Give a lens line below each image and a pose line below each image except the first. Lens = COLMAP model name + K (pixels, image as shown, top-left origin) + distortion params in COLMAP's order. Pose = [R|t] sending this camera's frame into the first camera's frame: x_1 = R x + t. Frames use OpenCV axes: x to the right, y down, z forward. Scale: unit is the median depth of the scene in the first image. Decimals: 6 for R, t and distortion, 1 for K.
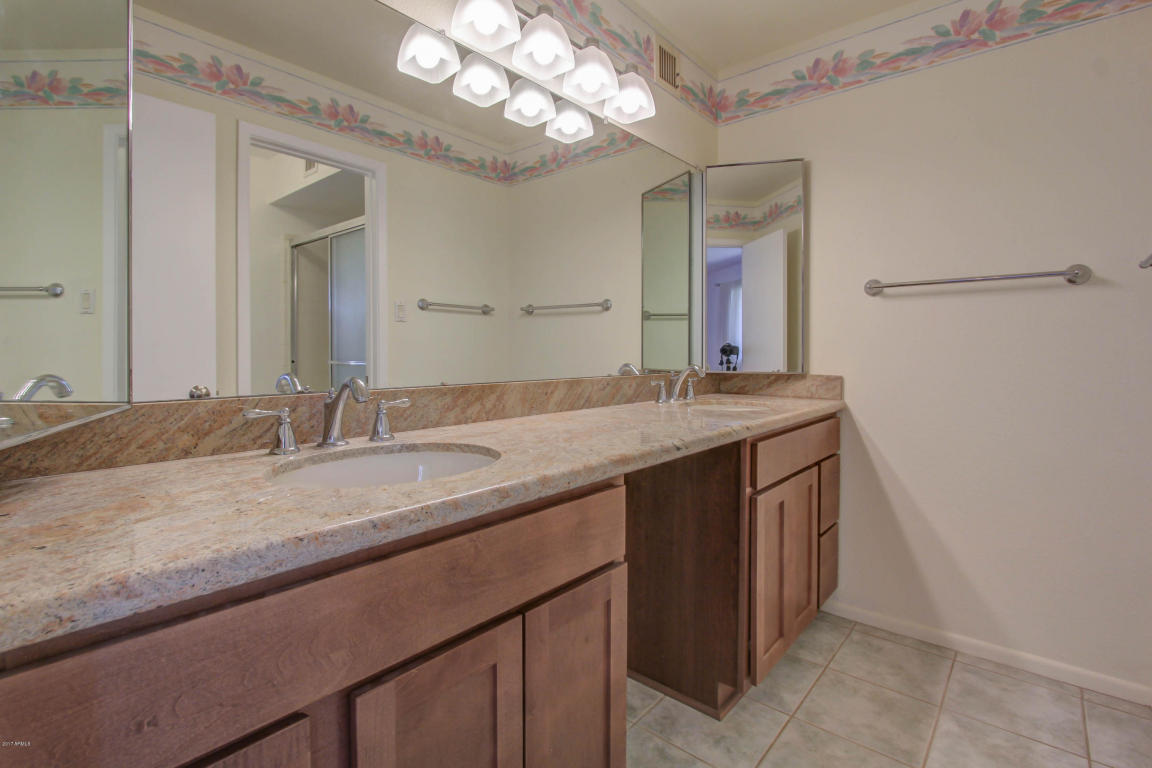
lens RADIAL K [[545.4, 0, 575.3], [0, 545.4, 352.5], [0, 0, 1]] dist [-0.013707, -0.000719]
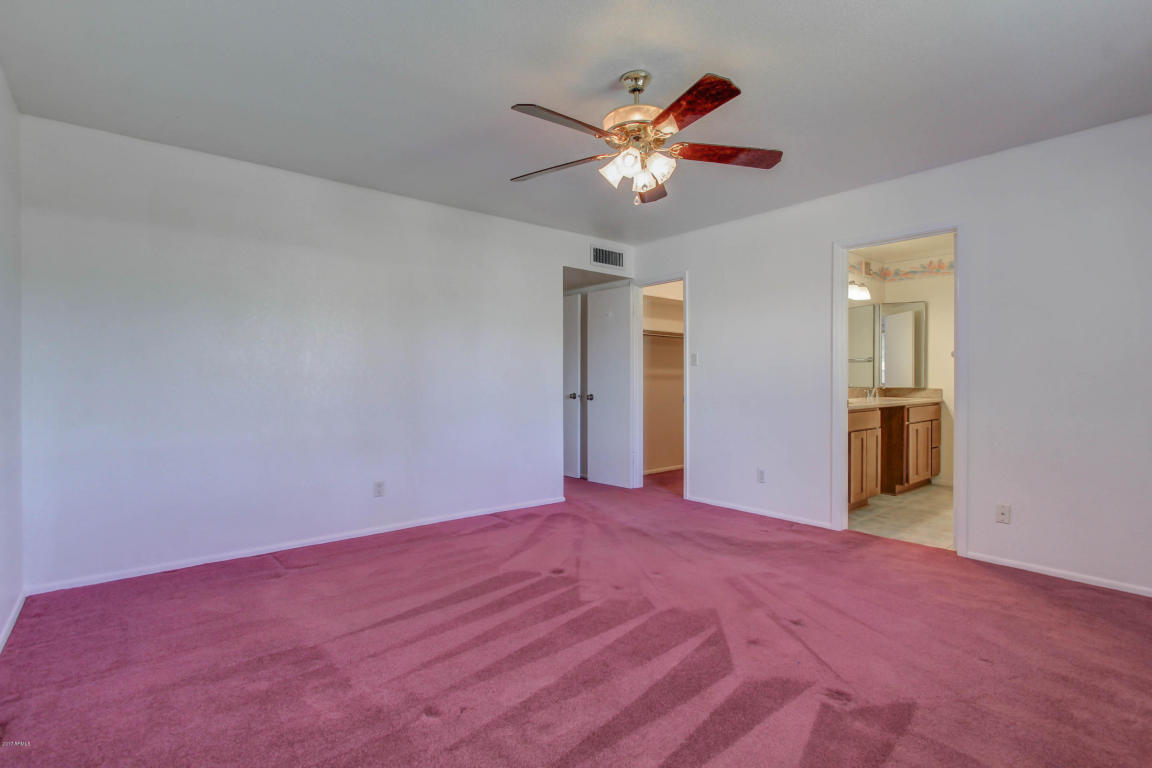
lens RADIAL K [[545.4, 0, 576.4], [0, 545.4, 384.2], [0, 0, 1]] dist [-0.013707, -0.000719]
pose [[0.985386, -0.002543, -0.170317, -0.742032], [0.003170, 0.999989, 0.003406, 0.008623], [0.170306, -0.003896, 0.985383, -1.744459]]
